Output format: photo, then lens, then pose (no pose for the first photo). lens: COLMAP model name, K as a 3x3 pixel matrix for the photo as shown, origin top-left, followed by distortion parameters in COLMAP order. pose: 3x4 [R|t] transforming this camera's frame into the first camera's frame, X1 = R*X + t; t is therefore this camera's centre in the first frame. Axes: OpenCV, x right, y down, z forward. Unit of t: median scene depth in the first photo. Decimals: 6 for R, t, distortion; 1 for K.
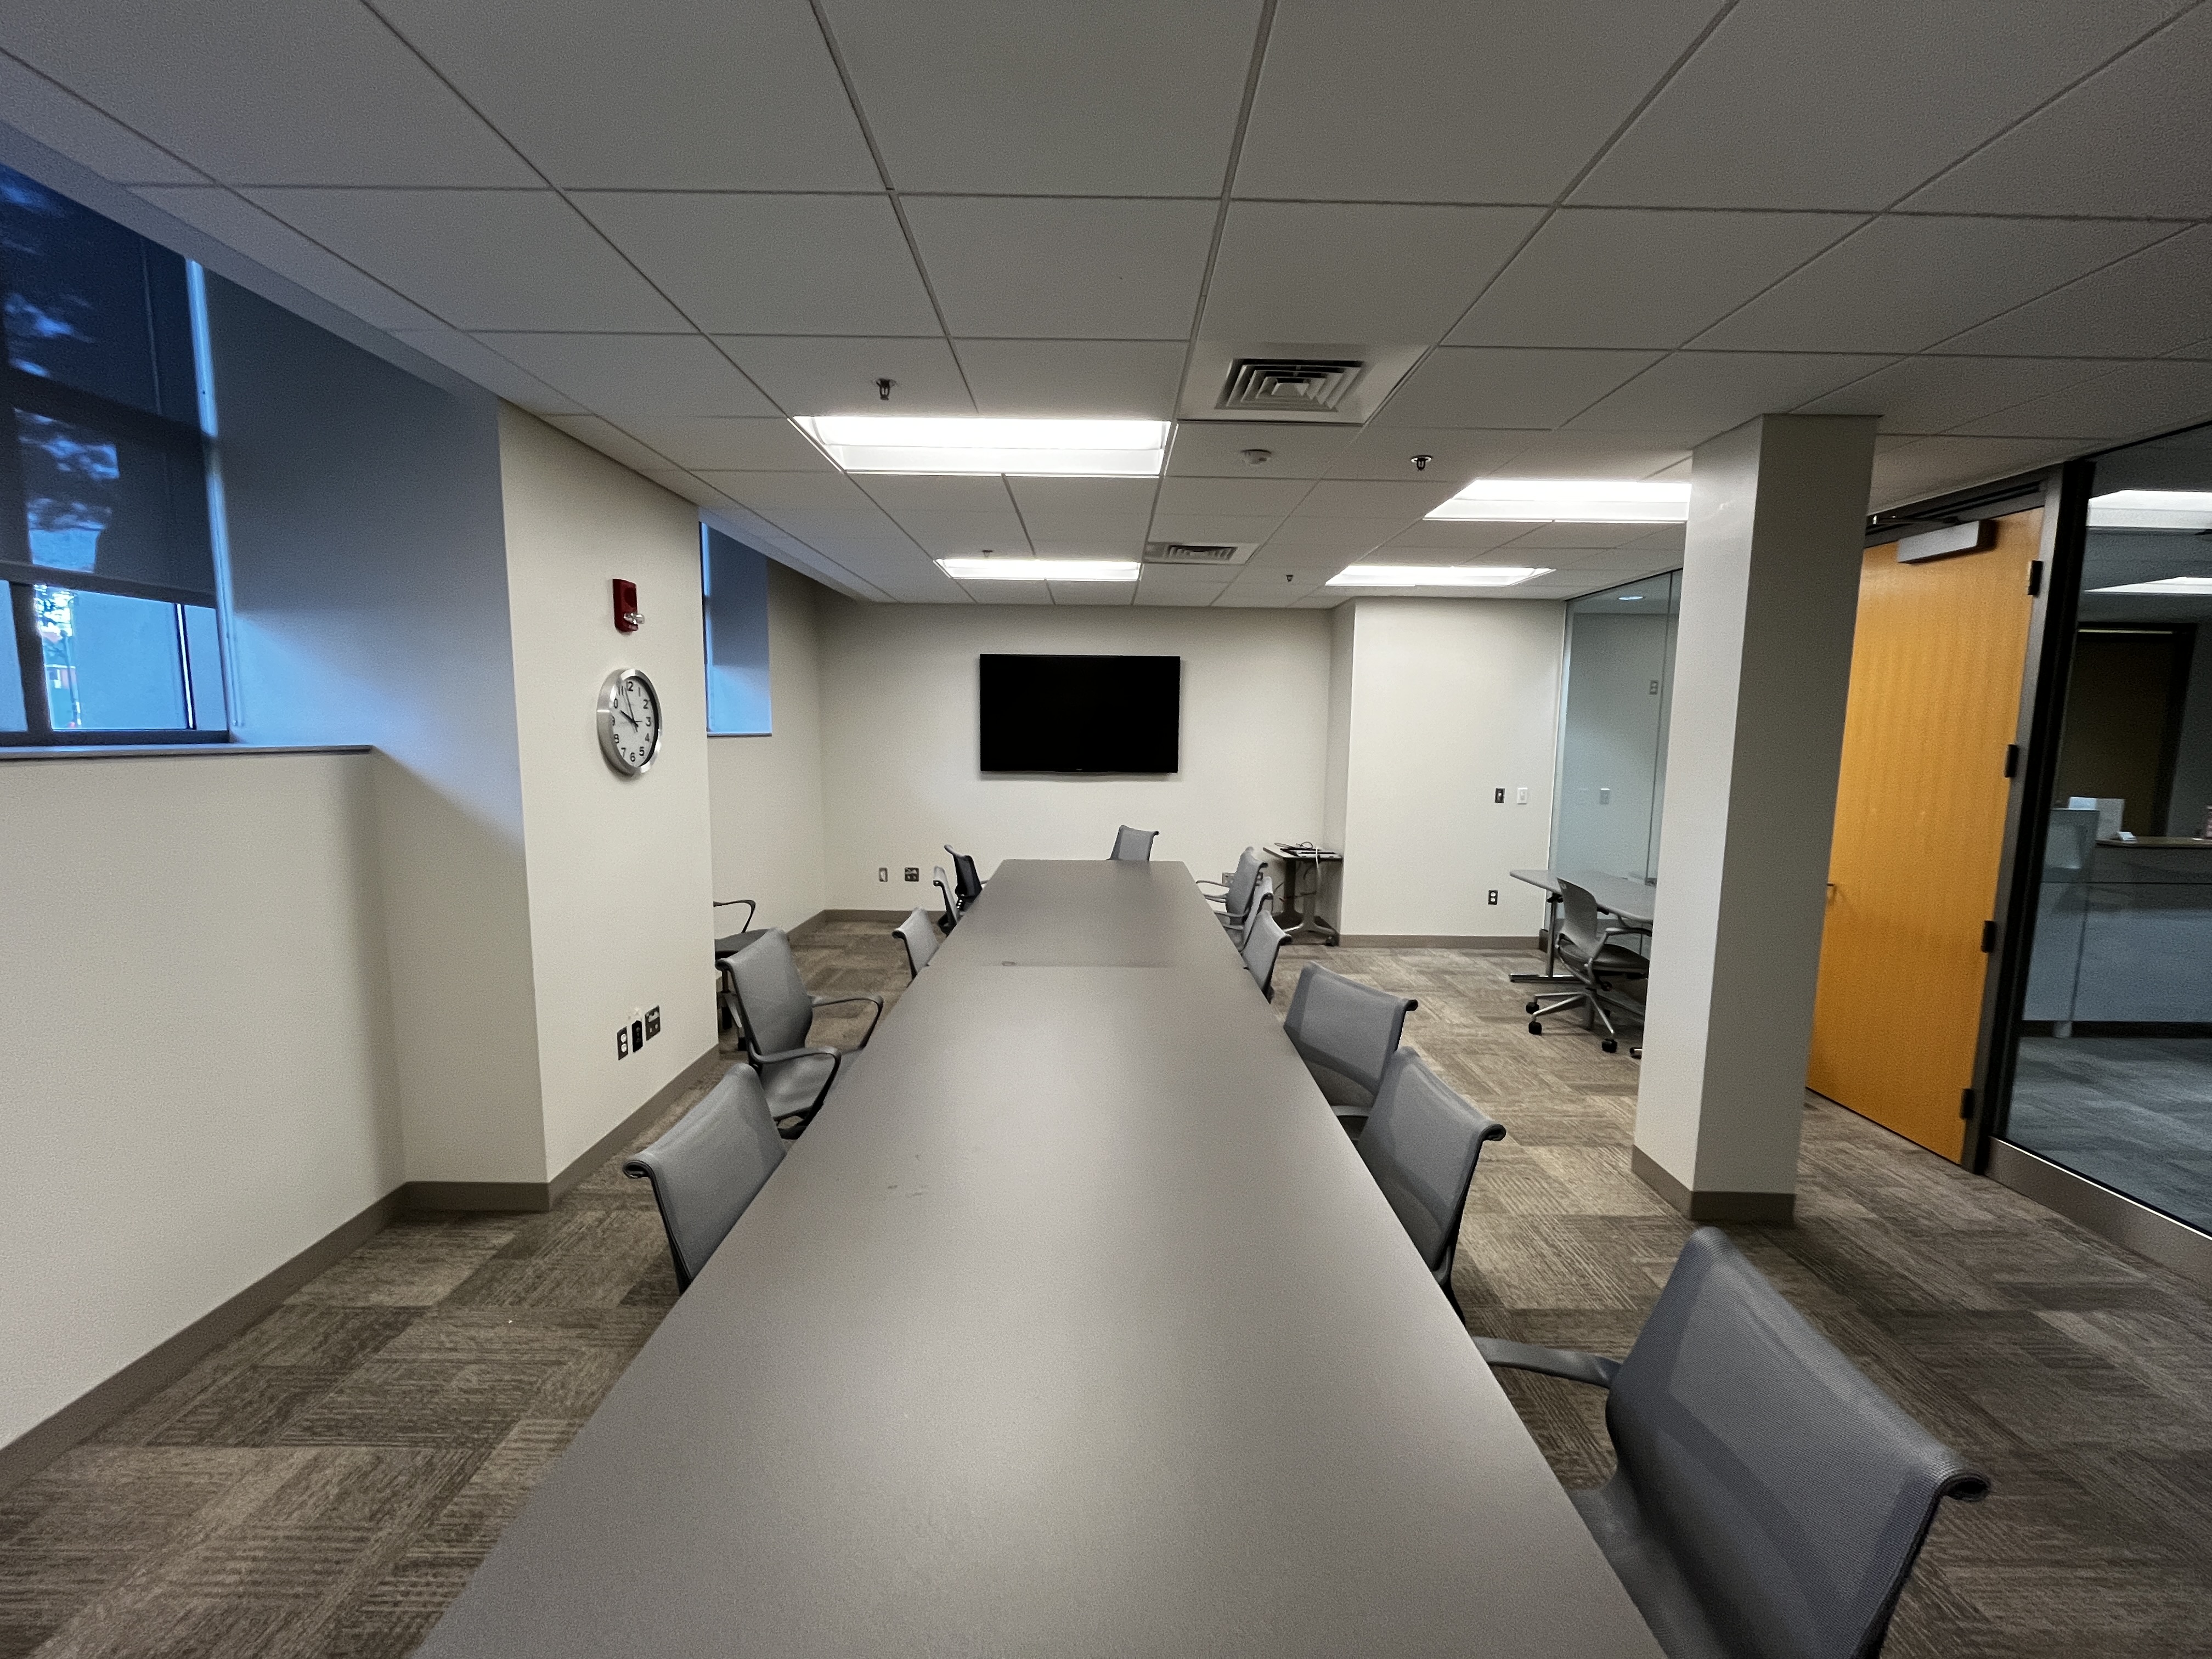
lens RADIAL K [[890.0, 0, 1110.3], [0, 890.0, 819.7], [0, 0, 1]] dist [-0.000703, -0.000084]
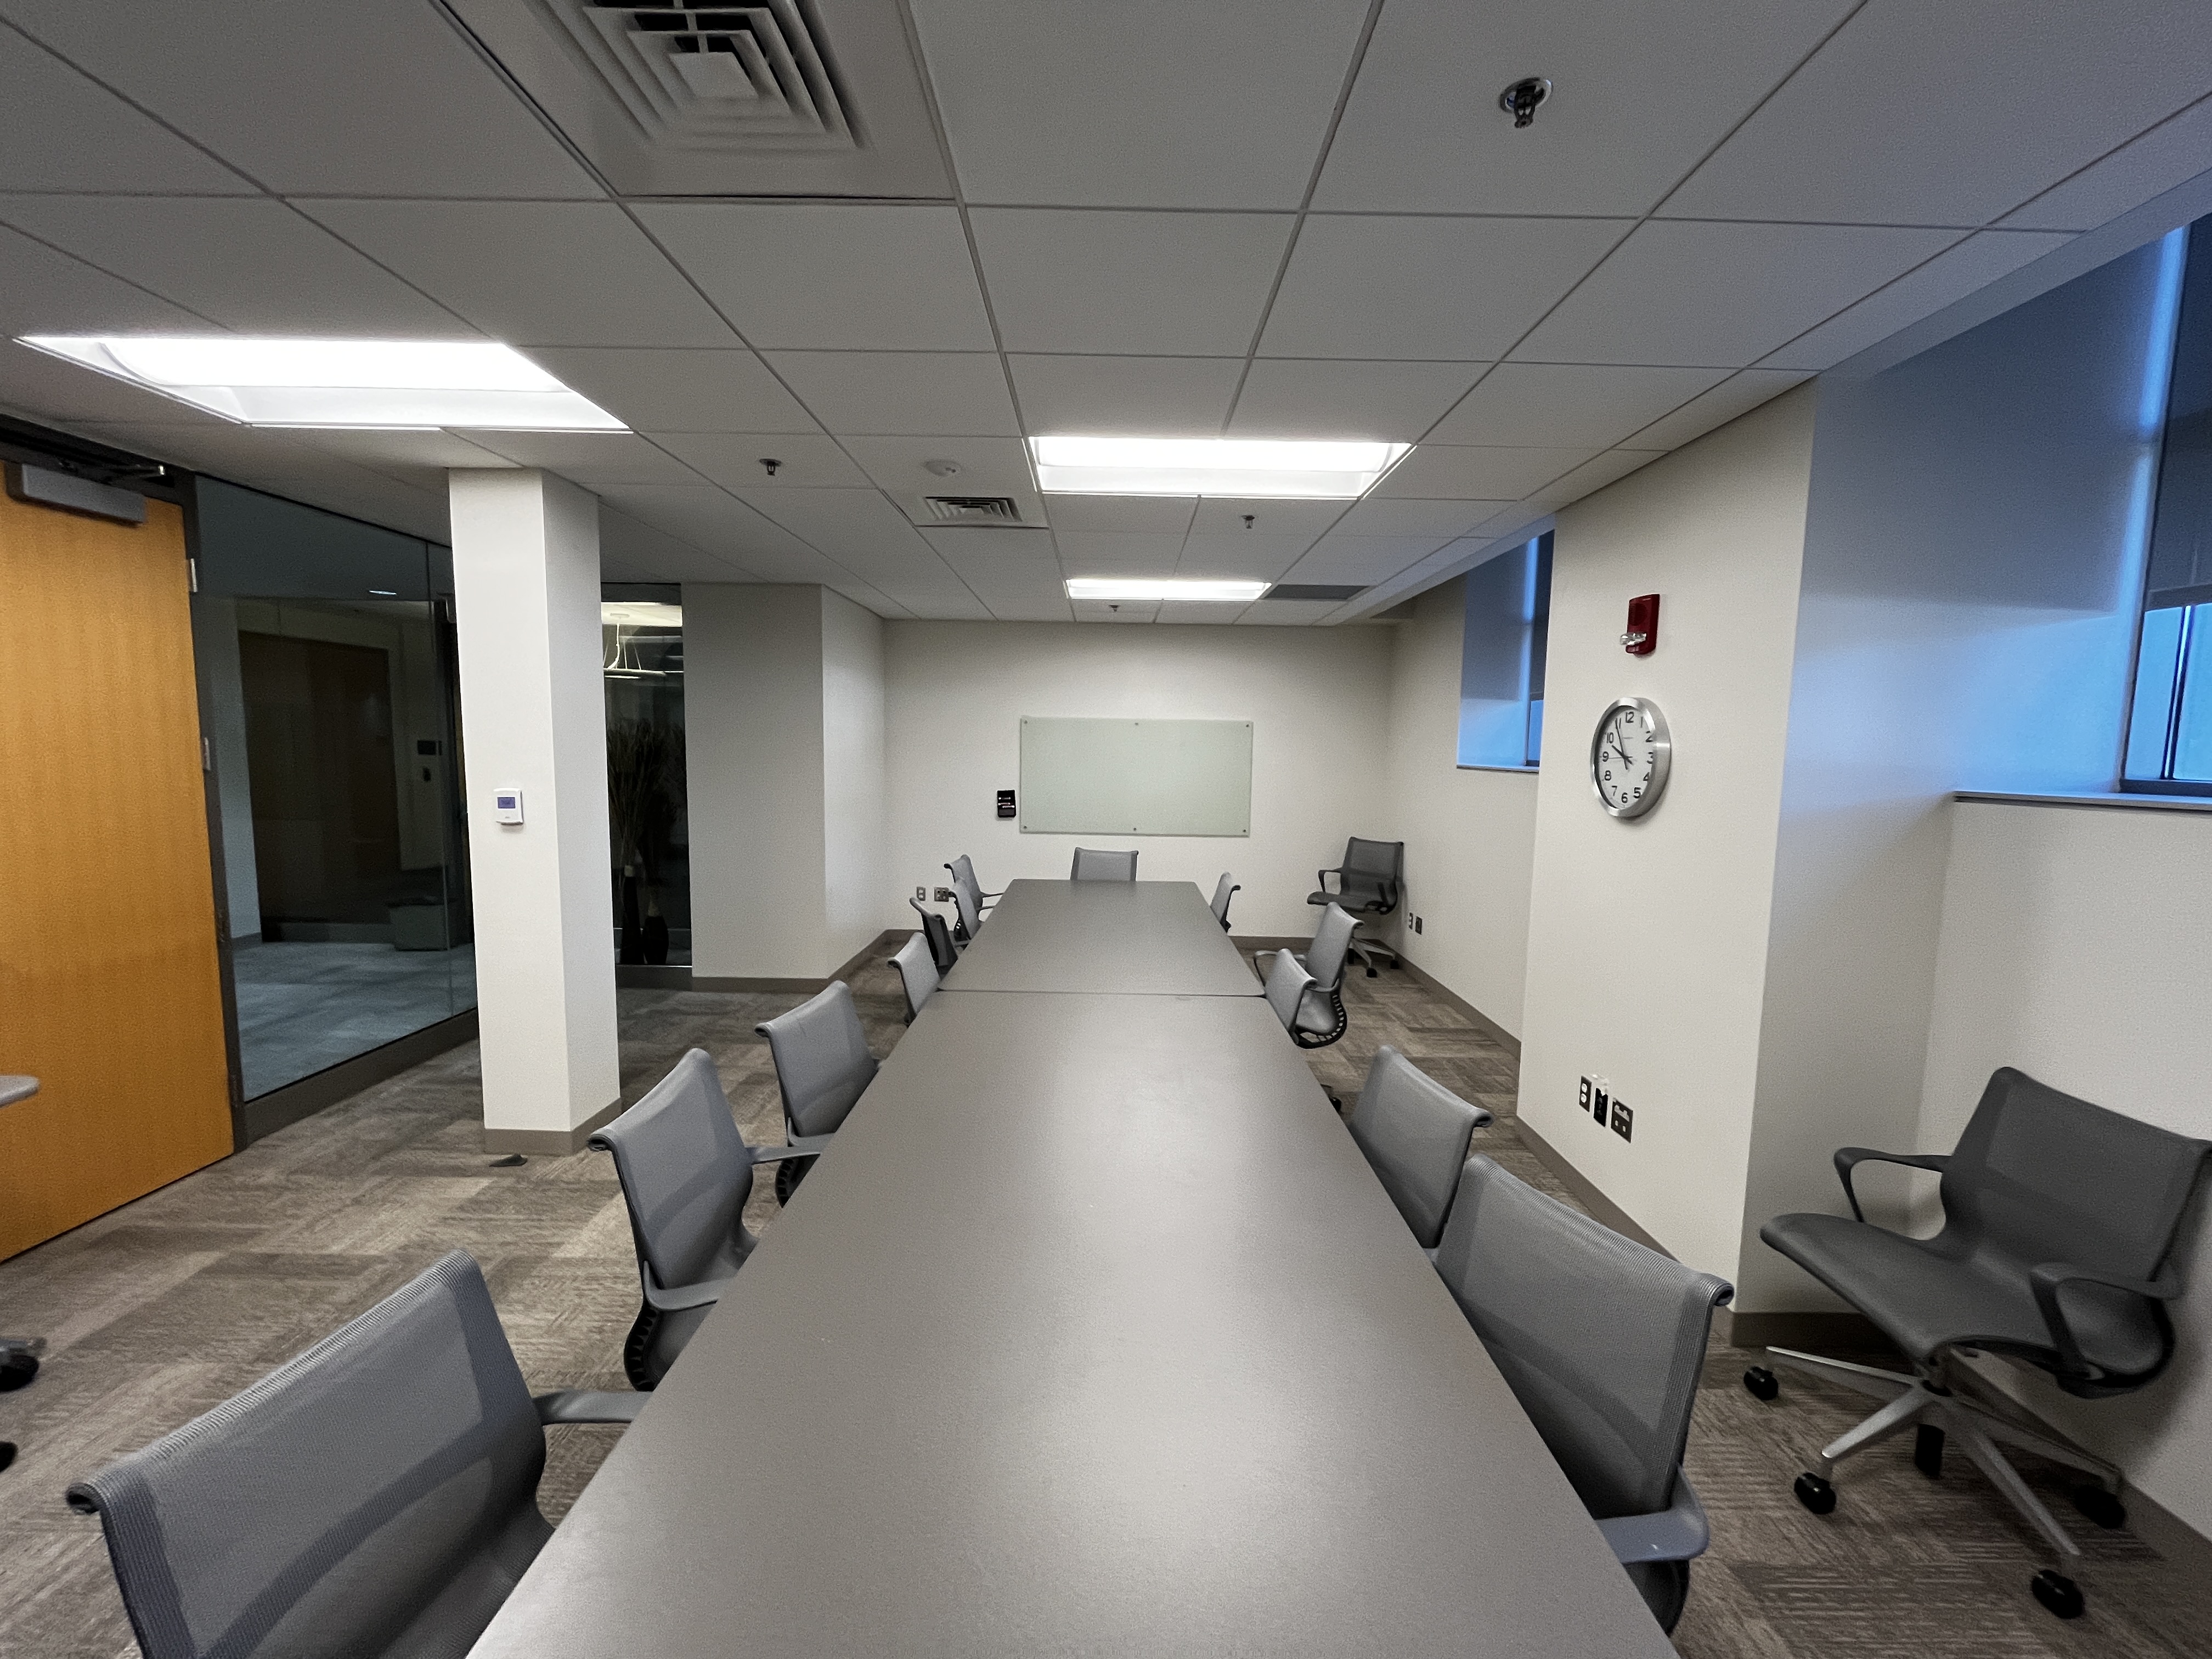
lens RADIAL K [[890.0, 0, 1109.4], [0, 890.0, 841.6], [0, 0, 1]] dist [-0.000703, -0.000084]
pose [[-0.999437, -0.032230, 0.009344, -0.039731], [-0.029550, 0.977246, 0.210042, -0.202418], [-0.015901, 0.209647, -0.977648, 1.921331]]
